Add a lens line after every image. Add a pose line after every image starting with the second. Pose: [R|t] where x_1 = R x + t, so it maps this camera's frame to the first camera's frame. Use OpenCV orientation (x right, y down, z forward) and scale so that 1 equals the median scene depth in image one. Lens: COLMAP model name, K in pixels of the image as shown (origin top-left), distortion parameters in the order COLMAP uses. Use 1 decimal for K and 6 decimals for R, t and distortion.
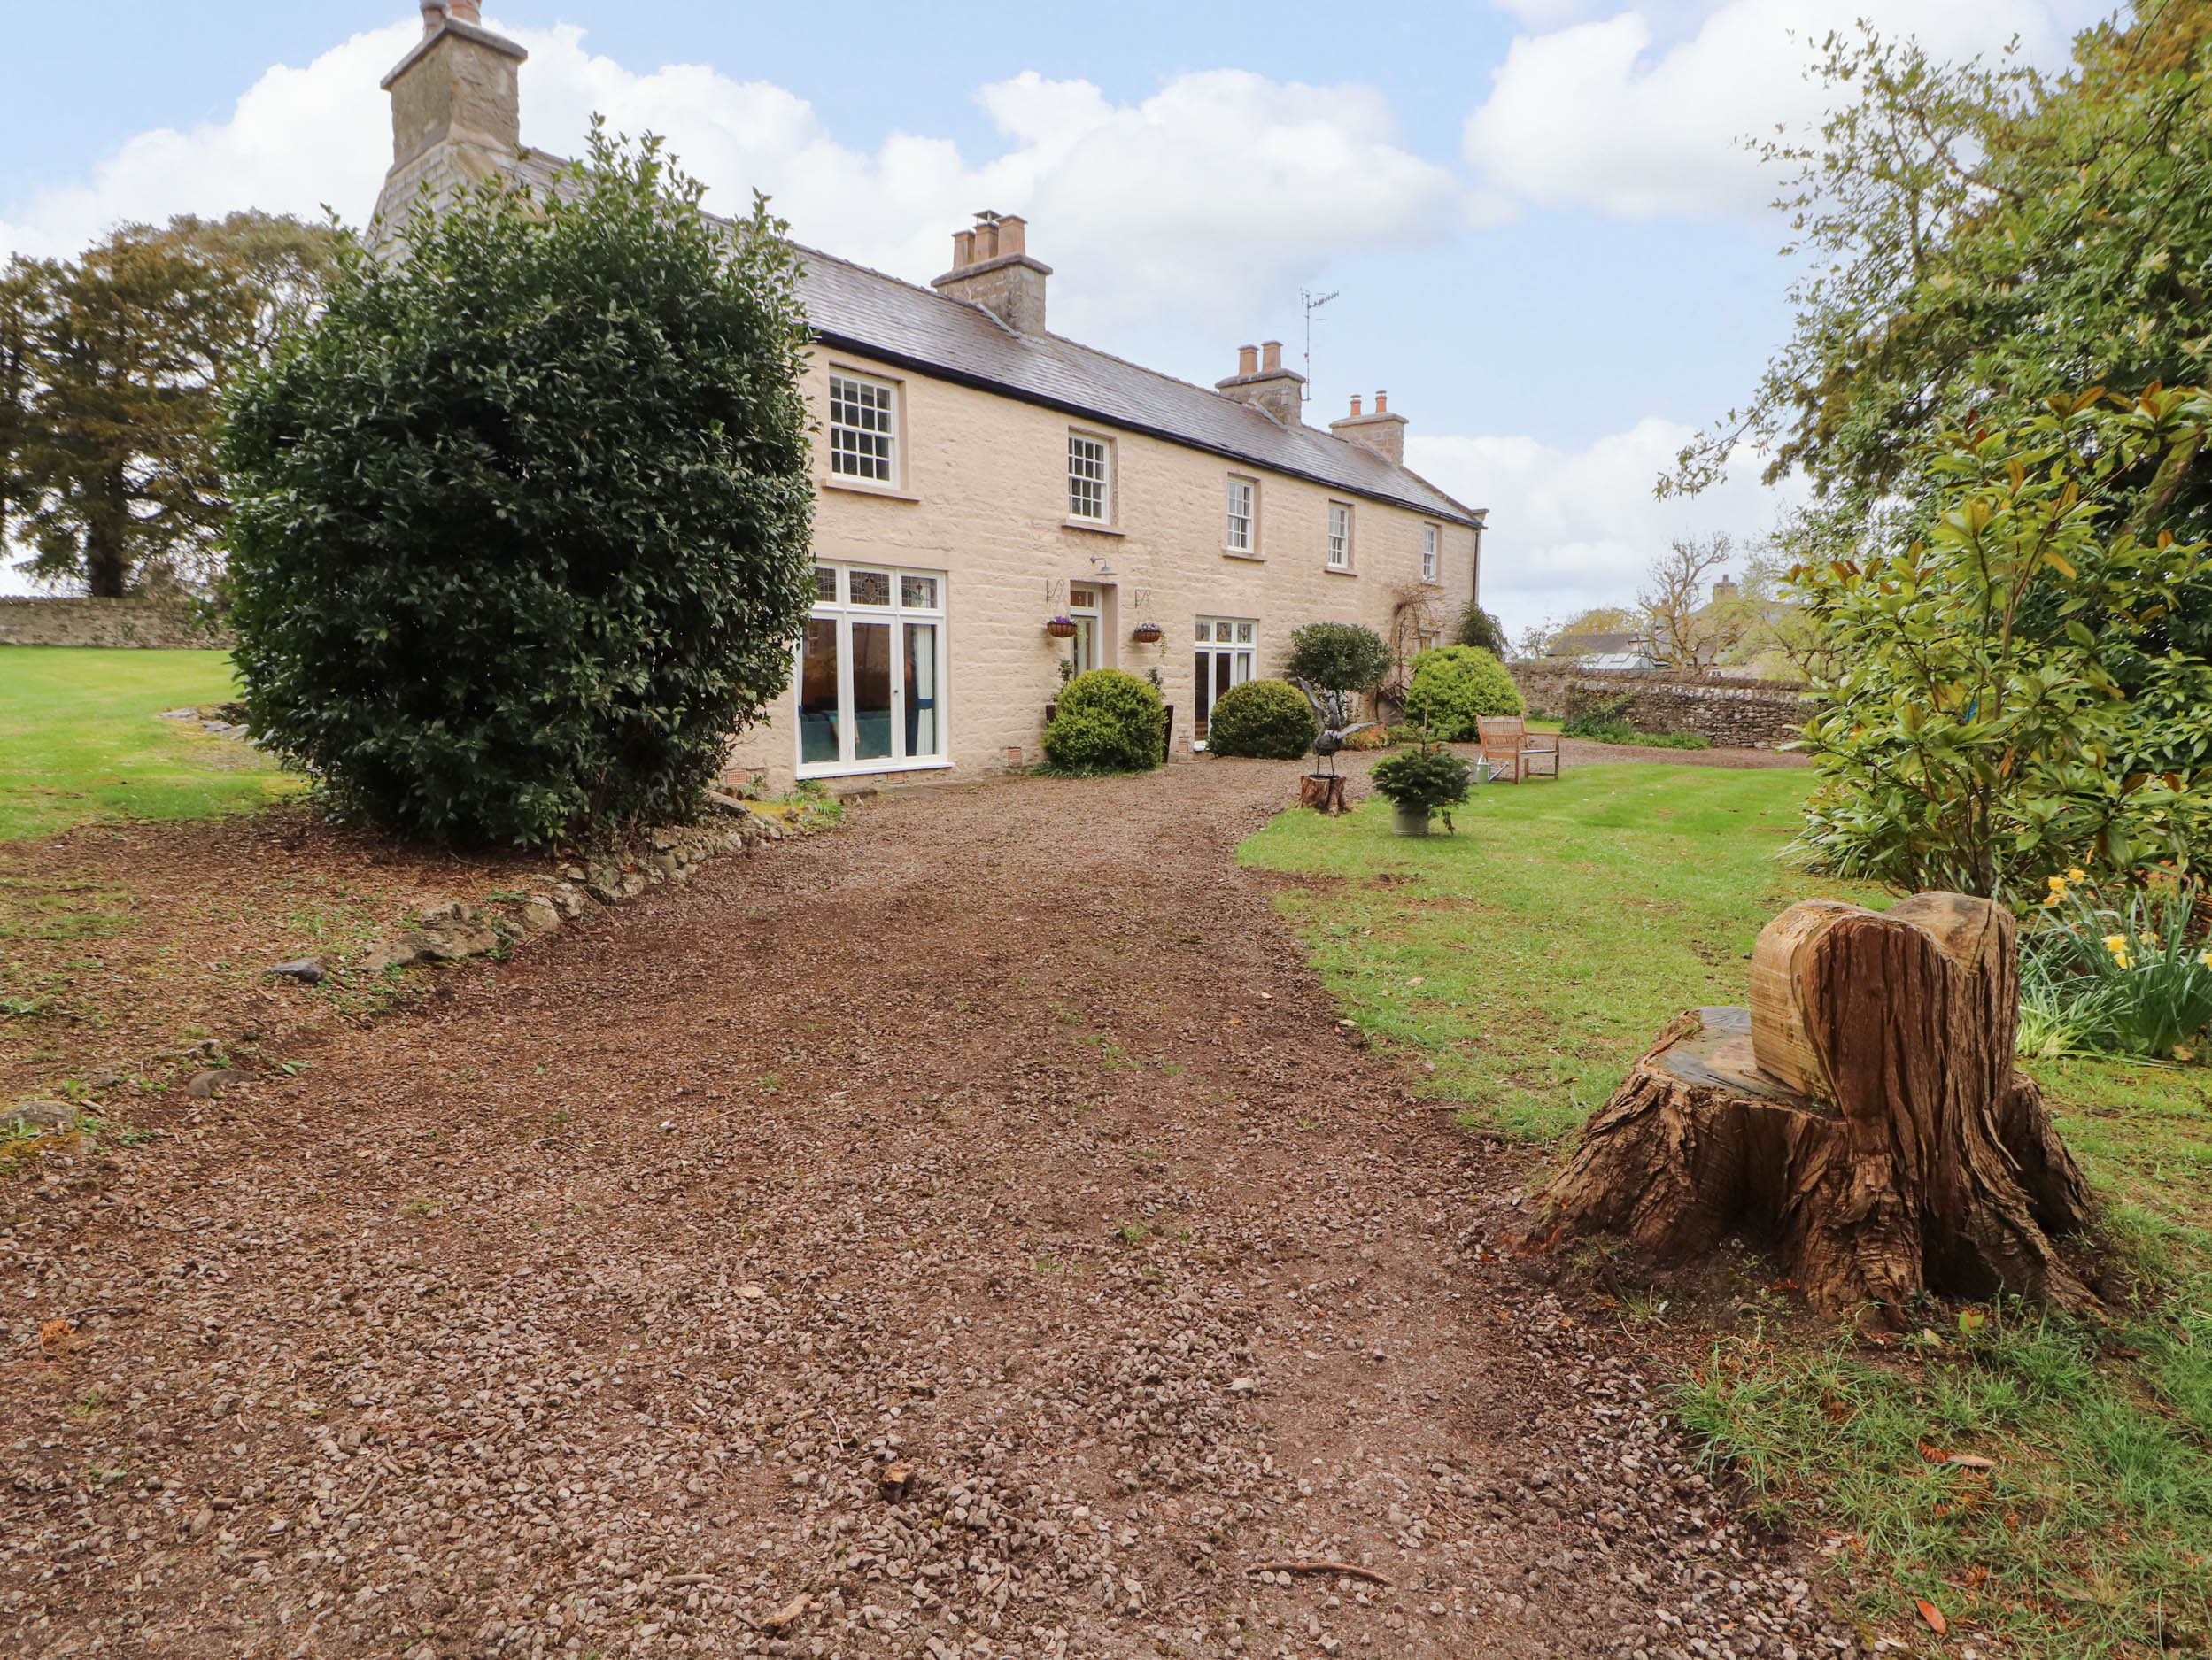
lens RADIAL K [[1158.0, 0, 1106.0], [0, 1158.0, 830.0], [0, 0, 1]] dist [-0.001218, -0.000180]
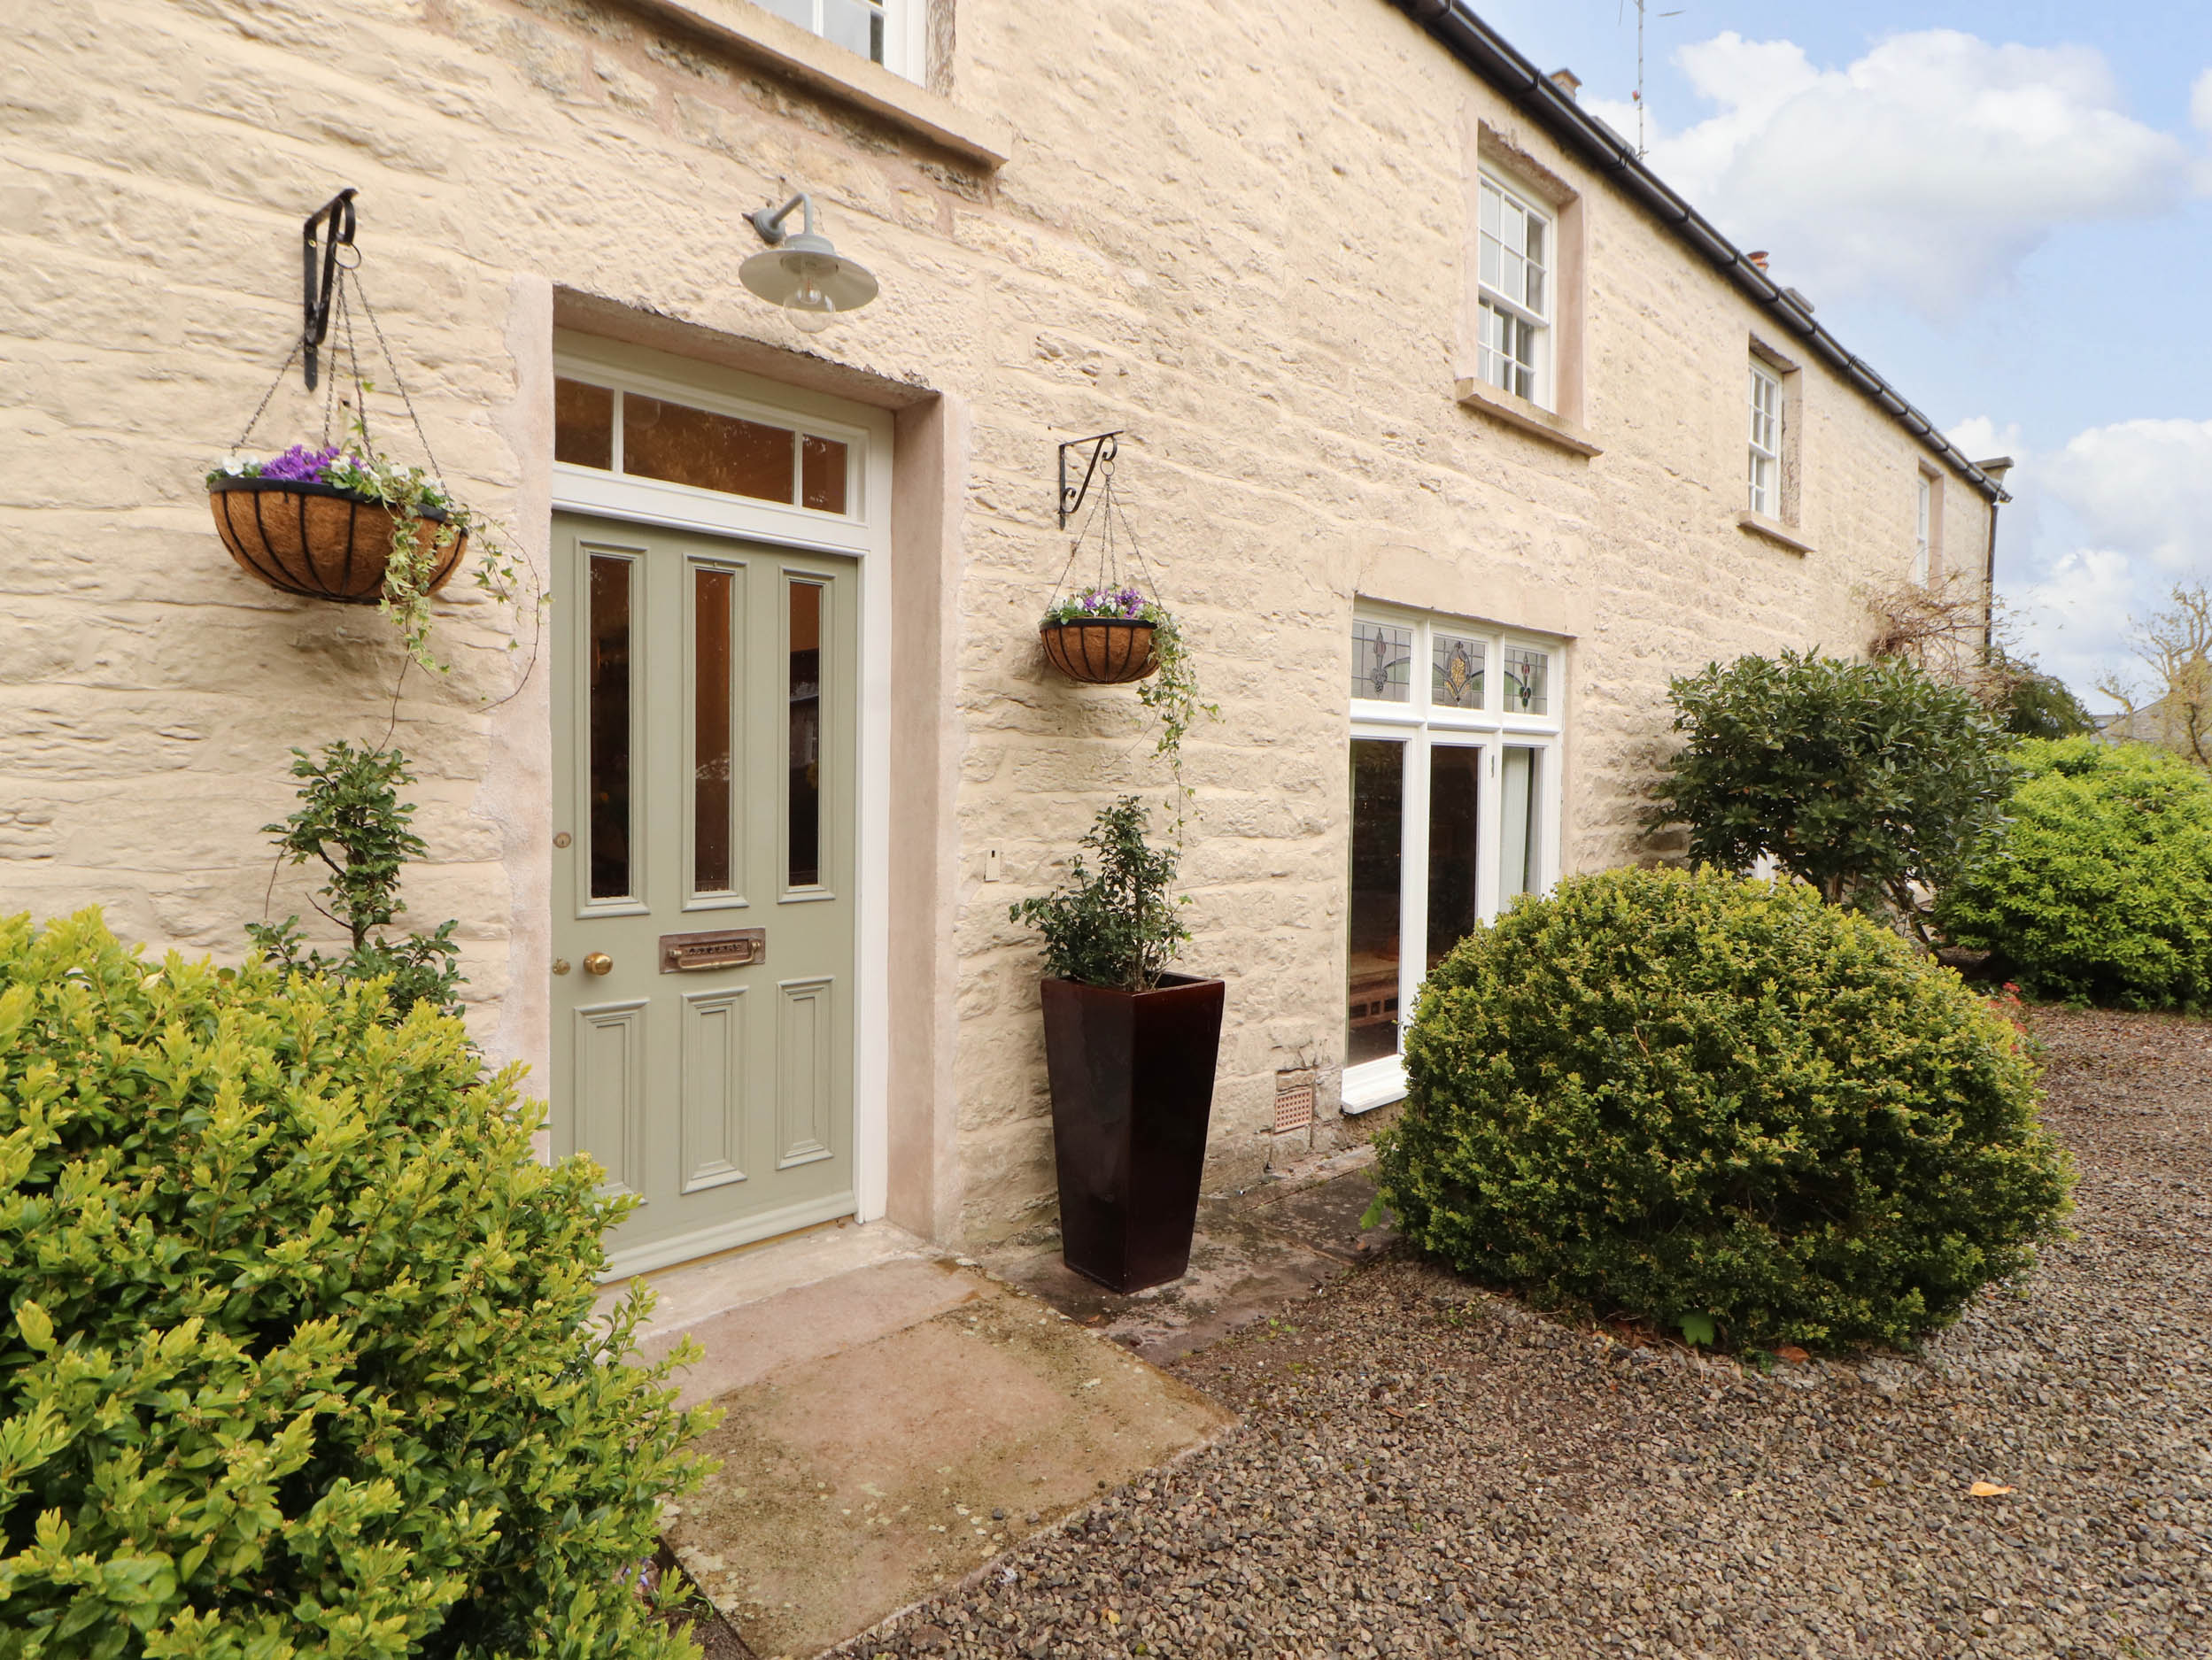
lens RADIAL K [[1158.0, 0, 1106.0], [0, 1158.0, 830.0], [0, 0, 1]] dist [-0.001218, -0.000180]
pose [[0.986959, 0.024305, -0.159127, 0.062876], [-0.037816, 0.995878, -0.082438, -0.106150], [0.156467, 0.087380, 0.983810, 0.714881]]
